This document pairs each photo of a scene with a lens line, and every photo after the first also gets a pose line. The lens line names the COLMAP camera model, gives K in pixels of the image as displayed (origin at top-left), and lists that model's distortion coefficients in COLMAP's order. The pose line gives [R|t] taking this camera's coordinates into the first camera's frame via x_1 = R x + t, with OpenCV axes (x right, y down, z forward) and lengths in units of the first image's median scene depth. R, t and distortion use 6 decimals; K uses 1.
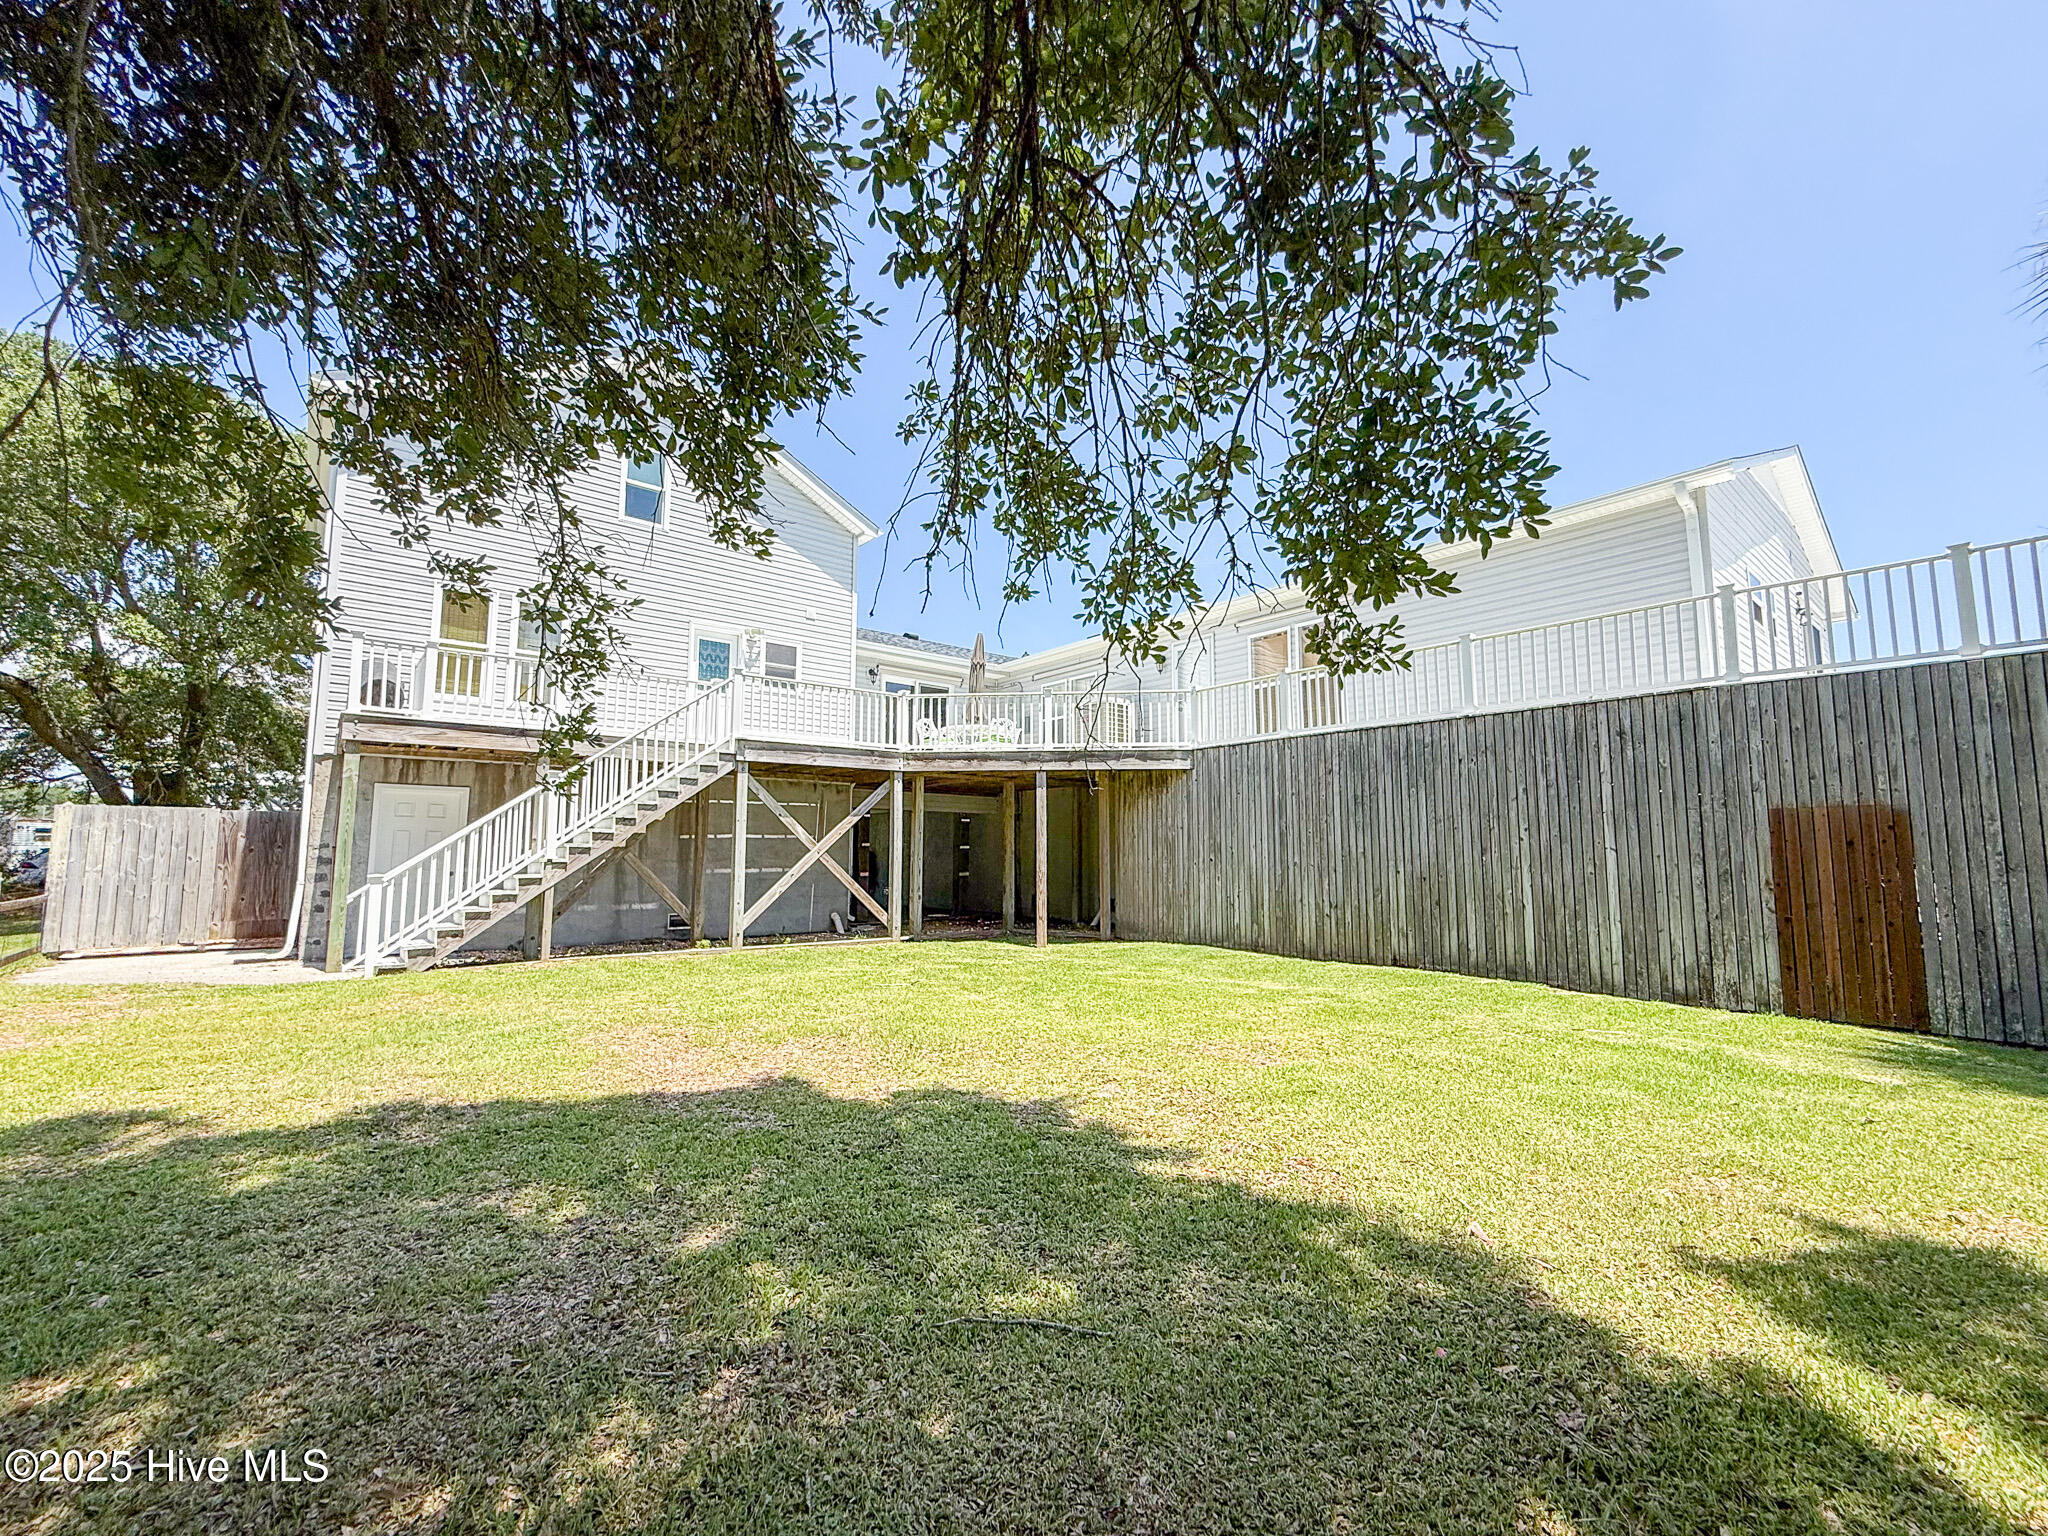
lens RADIAL K [[814.5, 0, 1018.8], [0, 814.5, 768.3], [0, 0, 1]] dist [-0.002333, 0.000426]
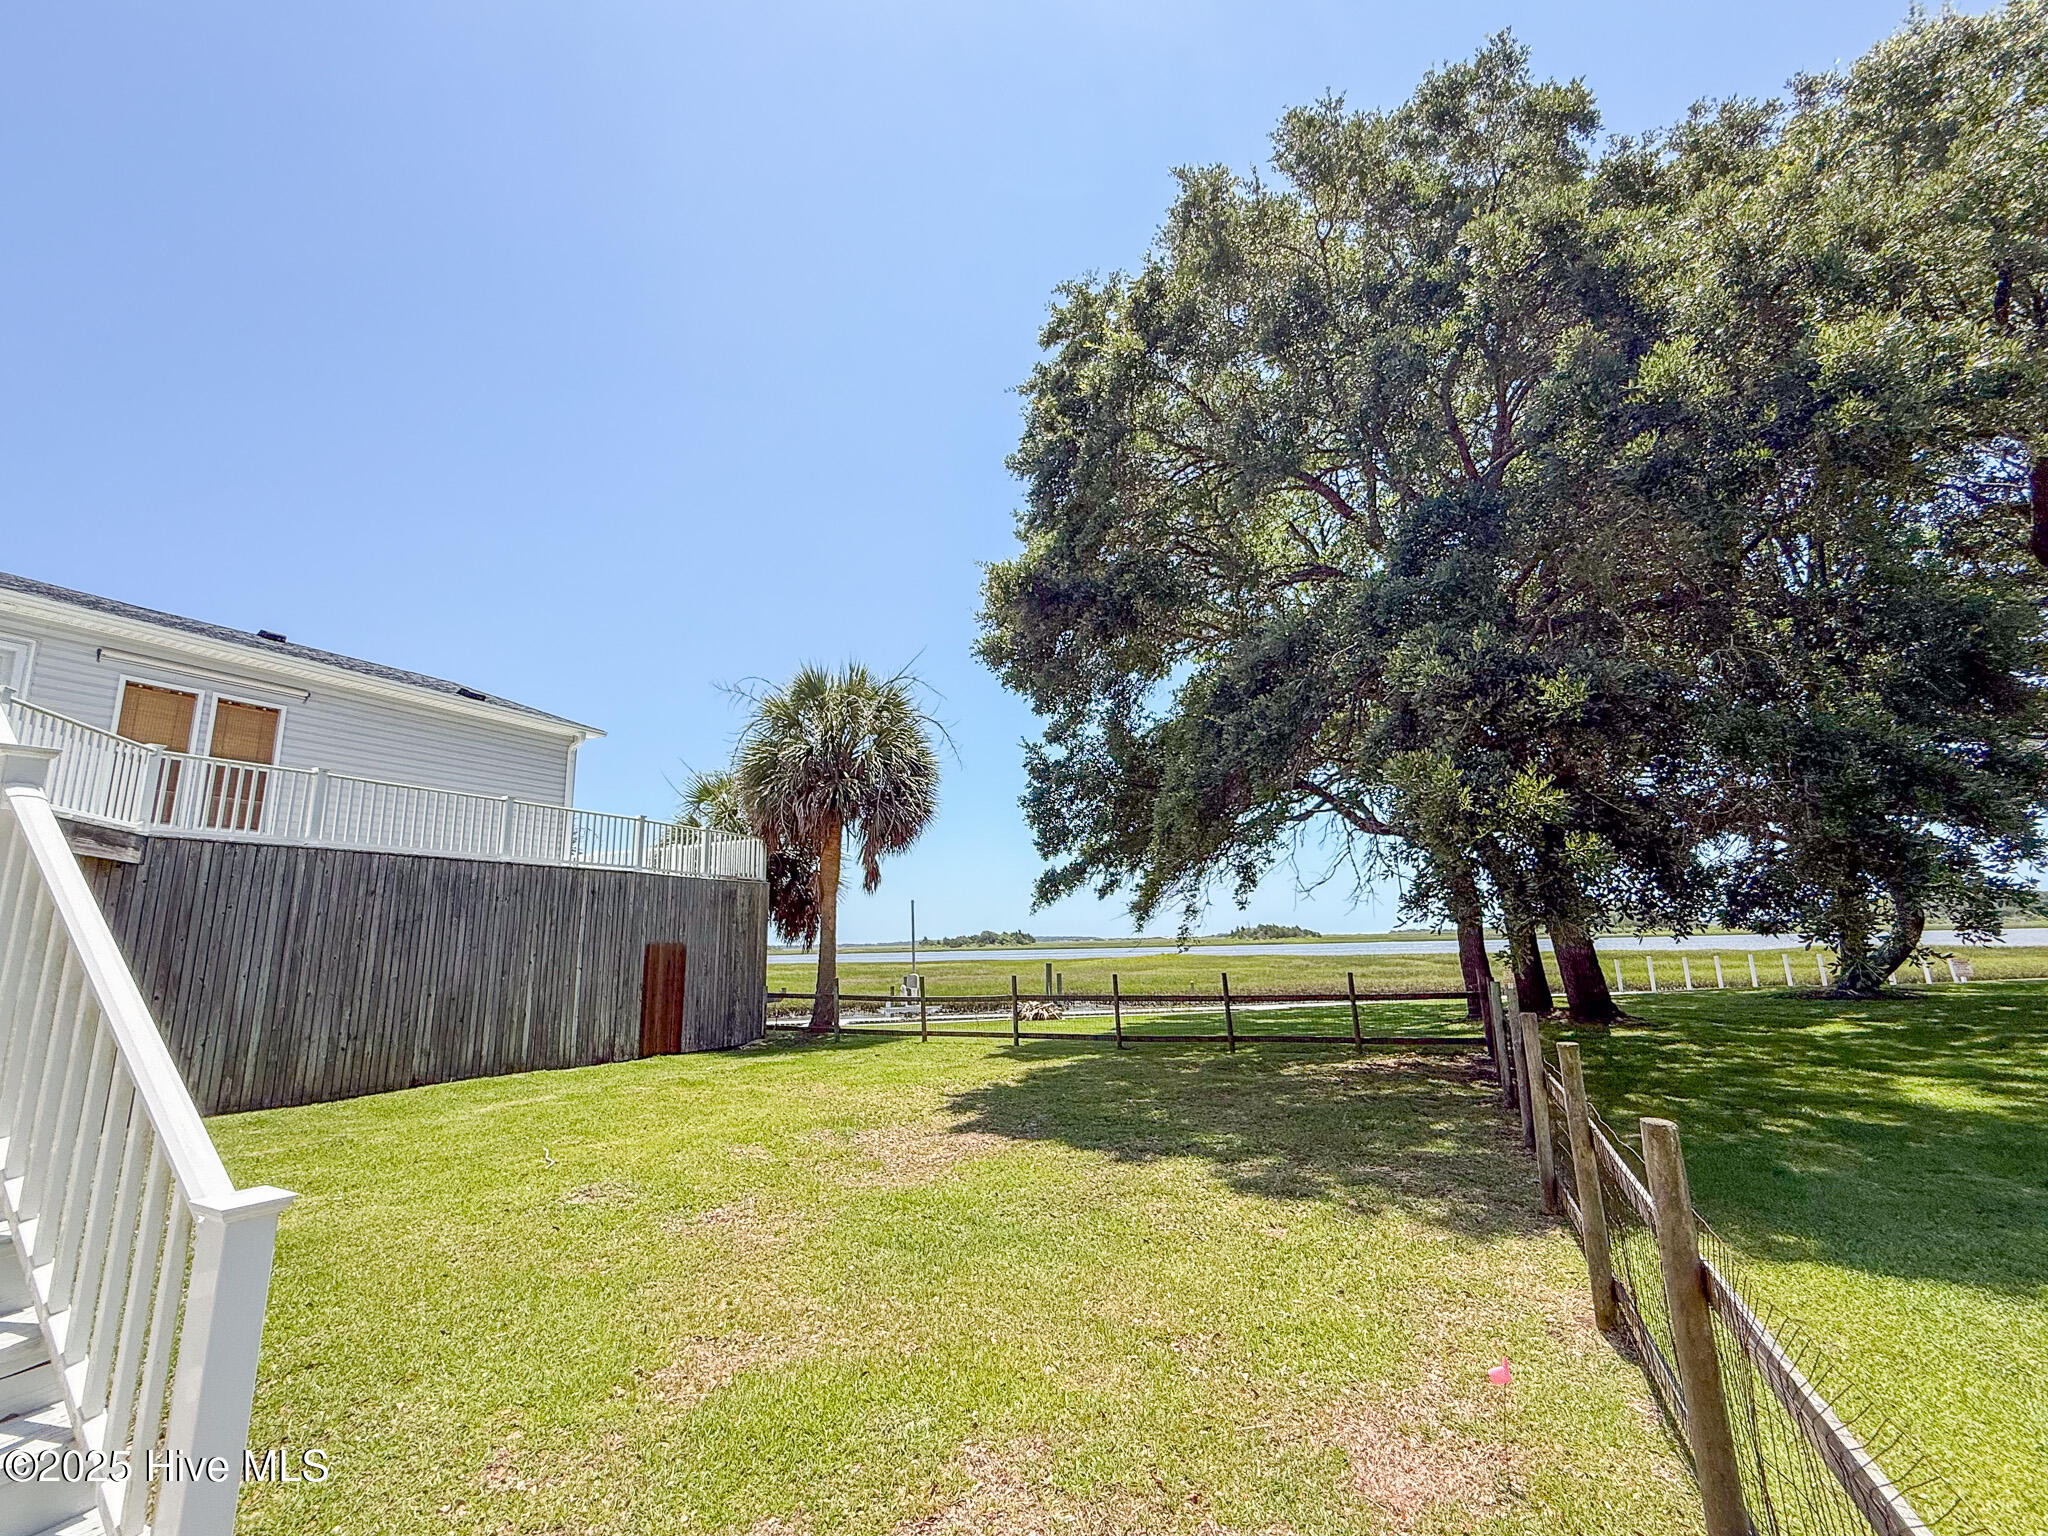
lens RADIAL K [[814.5, 0, 1018.8], [0, 814.5, 768.3], [0, 0, 1]] dist [-0.002333, 0.000426]
pose [[-0.348595, 0.206584, 0.914224, -0.859635], [-0.073716, 0.966343, -0.246469, 0.044951], [-0.934370, -0.153311, -0.321633, 0.663858]]
